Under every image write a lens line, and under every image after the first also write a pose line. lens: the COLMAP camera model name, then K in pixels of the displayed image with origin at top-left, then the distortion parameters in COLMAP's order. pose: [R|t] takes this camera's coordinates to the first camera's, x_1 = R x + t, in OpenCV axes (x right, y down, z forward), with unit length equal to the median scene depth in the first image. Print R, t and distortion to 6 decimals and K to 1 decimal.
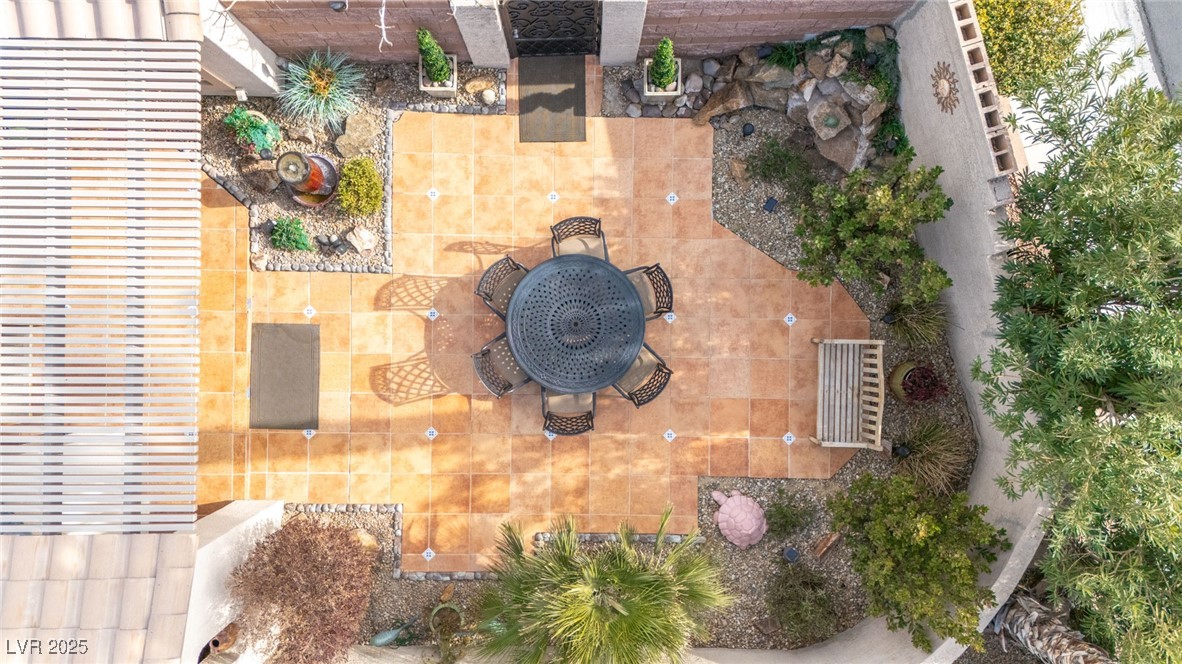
lens RADIAL K [[838.6, 0, 591.0], [0, 838.6, 332.0], [0, 0, 1]] dist [0.087249, -0.000461]
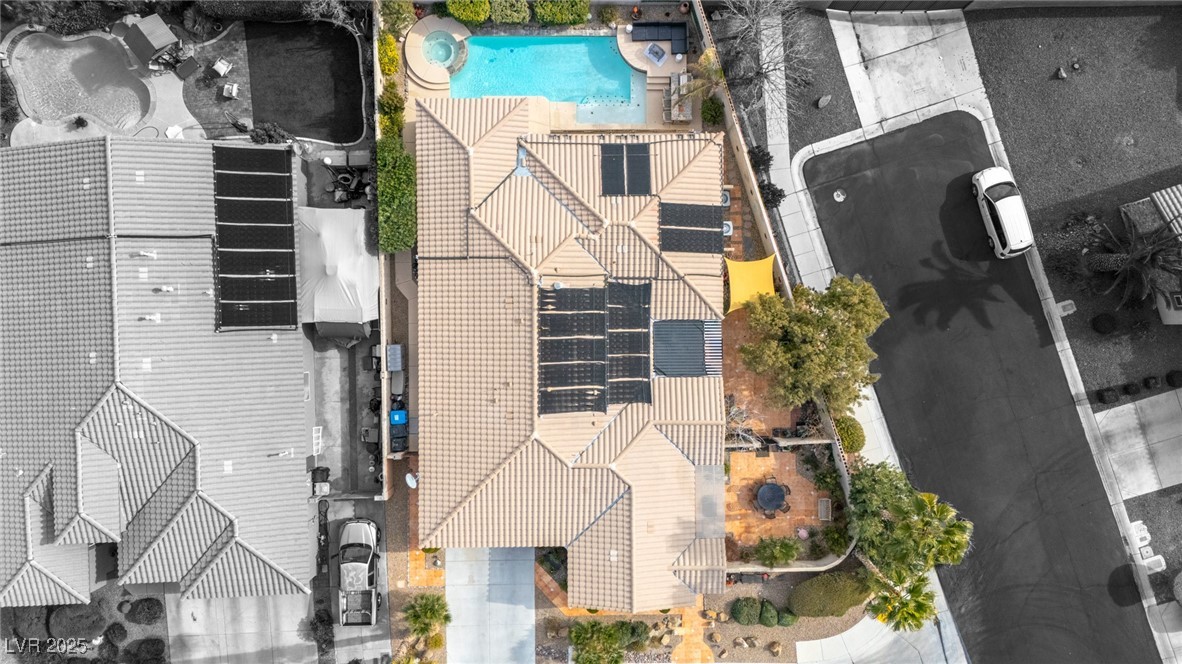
lens RADIAL K [[838.6, 0, 591.0], [0, 838.6, 332.0], [0, 0, 1]] dist [0.087249, -0.000461]
pose [[0.999776, -0.019259, 0.008773, -1.076170], [0.019137, 0.999723, 0.013731, -1.043120], [-0.009035, -0.013560, 0.999867, -3.893053]]
